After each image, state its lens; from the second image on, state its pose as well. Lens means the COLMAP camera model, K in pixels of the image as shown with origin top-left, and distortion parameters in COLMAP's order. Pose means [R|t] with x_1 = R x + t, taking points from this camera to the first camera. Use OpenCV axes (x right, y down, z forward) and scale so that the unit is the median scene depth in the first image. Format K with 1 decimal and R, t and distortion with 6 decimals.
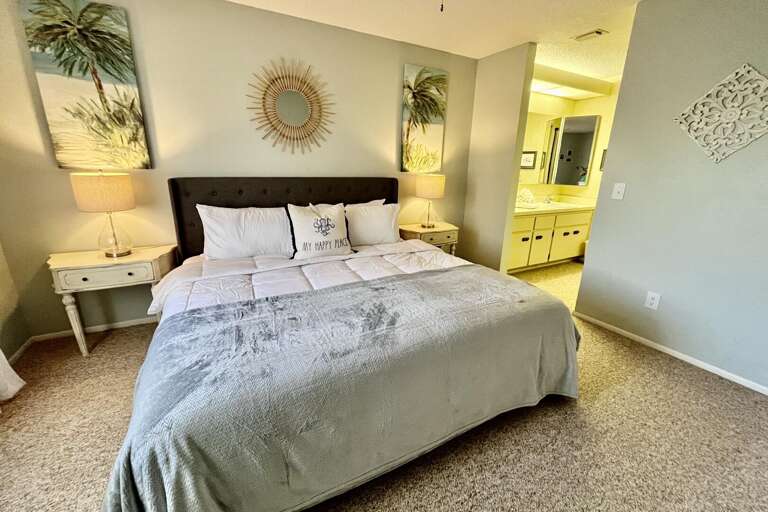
lens RADIAL K [[307.5, 0, 384.0], [0, 307.5, 256.0], [0, 0, 1]] dist [-0.001471, -0.000061]
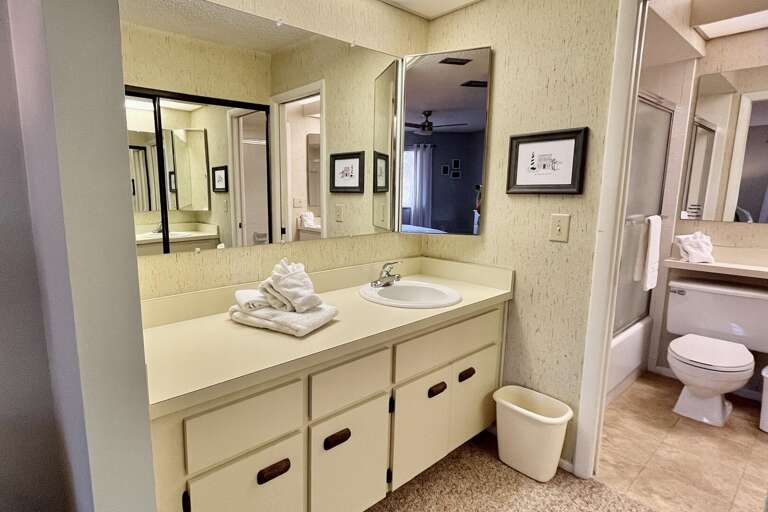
lens RADIAL K [[410.0, 0, 316.3], [0, 410.0, 255.2], [0, 0, 1]] dist [-0.000356, -0.000089]
pose [[0.985081, -0.045166, 0.166061, 0.403380], [0.064872, 0.991219, -0.115225, -0.170563], [-0.159398, 0.124278, 0.979361, 0.580674]]
